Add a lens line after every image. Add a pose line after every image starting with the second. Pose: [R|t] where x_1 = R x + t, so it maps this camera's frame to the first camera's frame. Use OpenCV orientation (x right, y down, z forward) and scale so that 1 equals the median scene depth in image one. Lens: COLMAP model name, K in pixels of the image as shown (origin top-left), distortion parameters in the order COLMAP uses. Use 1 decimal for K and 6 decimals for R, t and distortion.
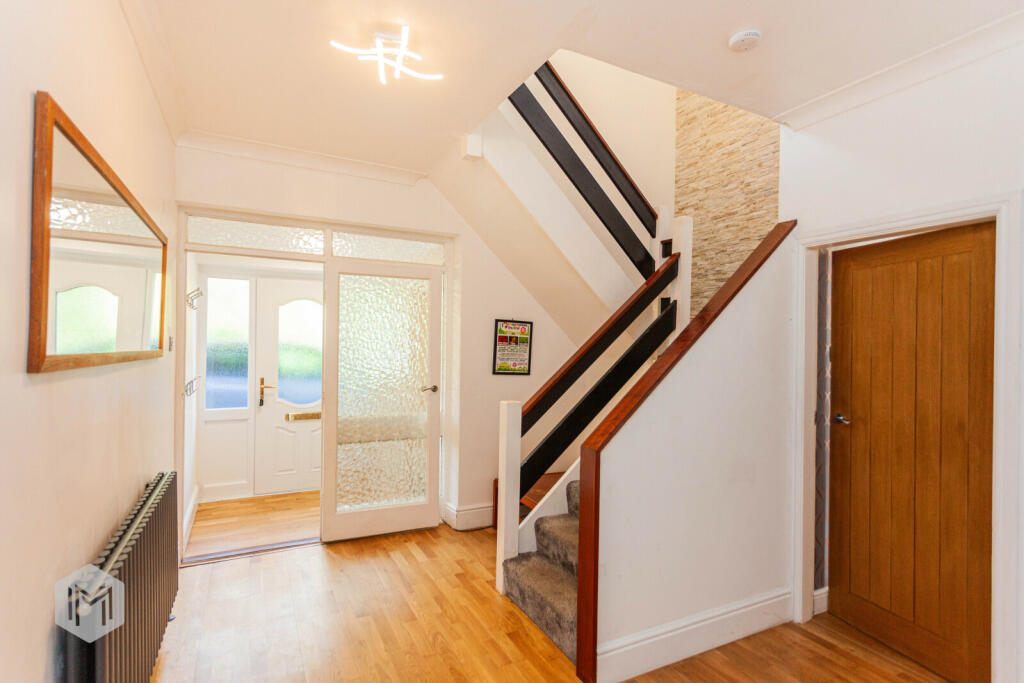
lens RADIAL K [[487.4, 0, 511.2], [0, 487.4, 345.0], [0, 0, 1]] dist [0.009772, 0.000763]
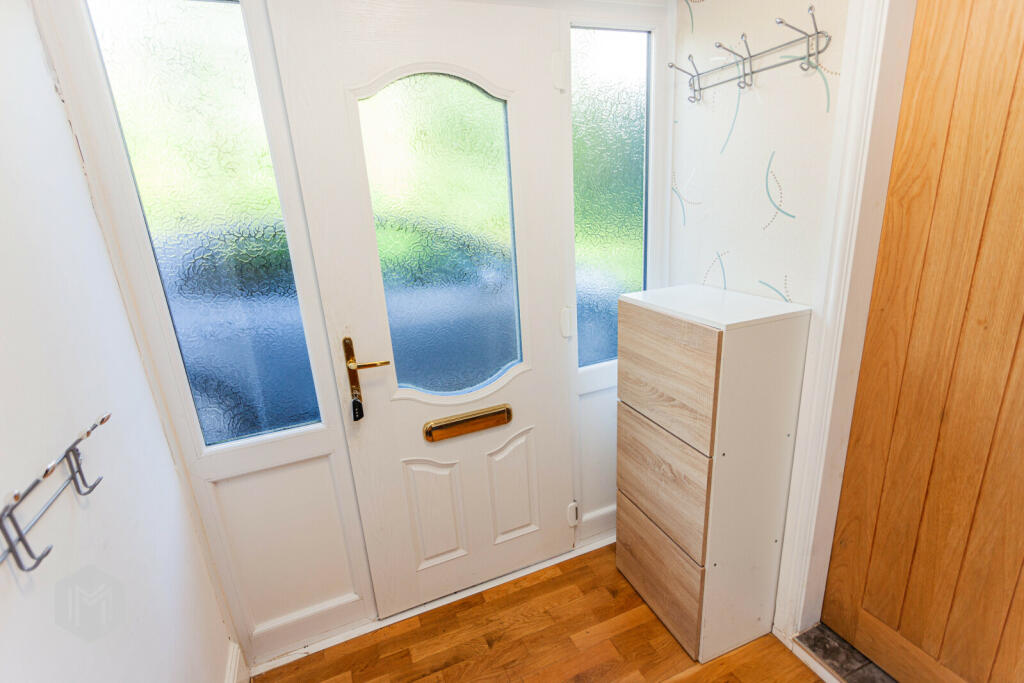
lens RADIAL K [[487.4, 0, 511.2], [0, 487.4, 345.0], [0, 0, 1]] dist [0.009772, 0.000763]
pose [[0.994866, -0.051089, -0.087360, -0.439649], [0.074724, 0.952989, 0.293648, -0.022707], [0.068251, -0.298668, 0.951913, 0.821821]]
